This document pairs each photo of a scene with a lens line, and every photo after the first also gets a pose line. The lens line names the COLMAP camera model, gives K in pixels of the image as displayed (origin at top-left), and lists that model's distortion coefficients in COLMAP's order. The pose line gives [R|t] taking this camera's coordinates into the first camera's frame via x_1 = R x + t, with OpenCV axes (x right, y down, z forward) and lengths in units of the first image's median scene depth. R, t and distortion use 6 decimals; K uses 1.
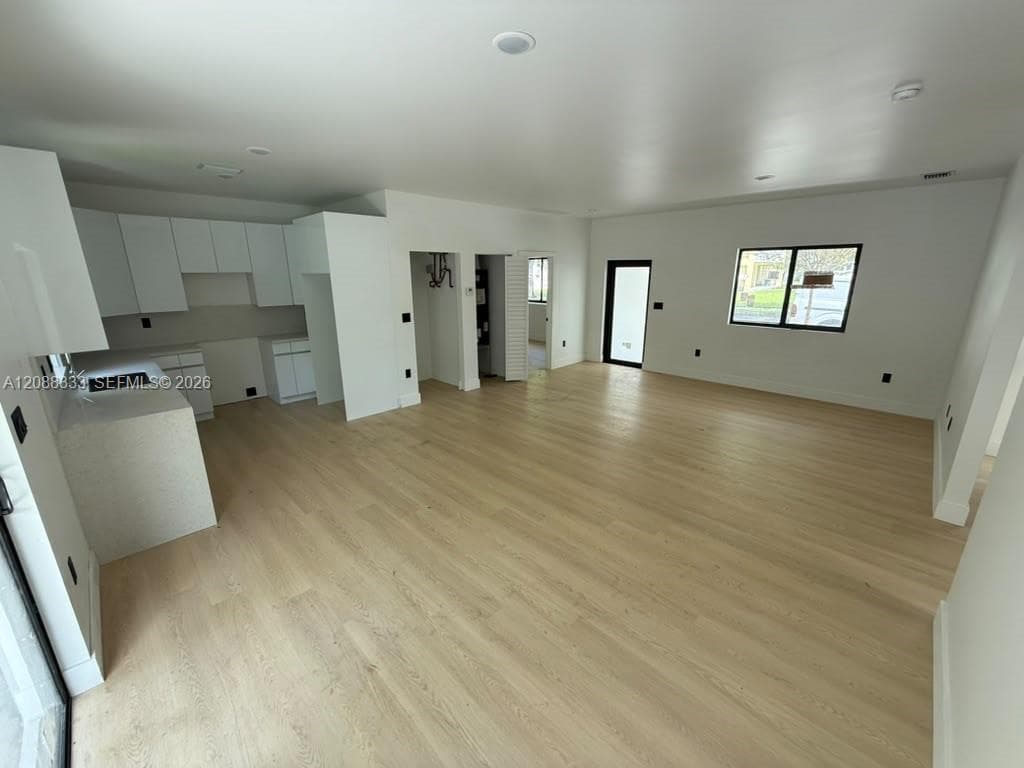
lens RADIAL K [[415.5, 0, 512.0], [0, 415.5, 384.0], [0, 0, 1]] dist [-0.000070, 0.000561]
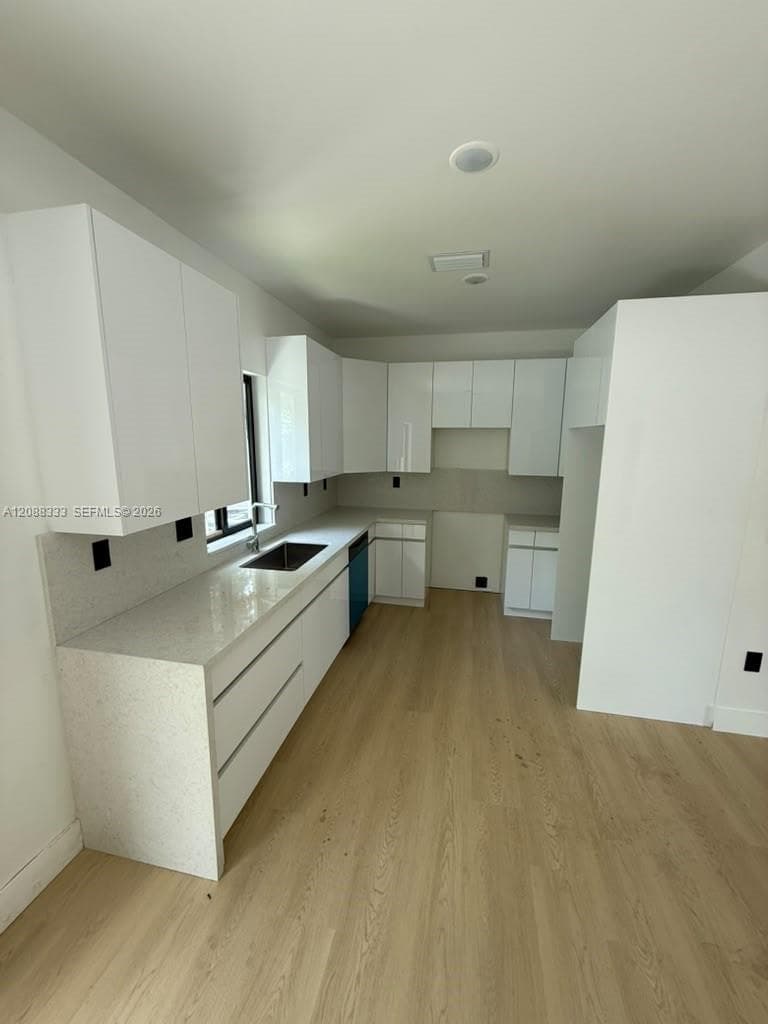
lens RADIAL K [[415.5, 0, 373.9], [0, 415.5, 509.2], [0, 0, 1]] dist [-0.000070, 0.000561]
pose [[0.533598, 0.155545, -0.831312, -0.139513], [-0.228403, 0.972922, 0.035435, -0.110232], [0.814313, 0.170966, 0.554676, 0.463786]]
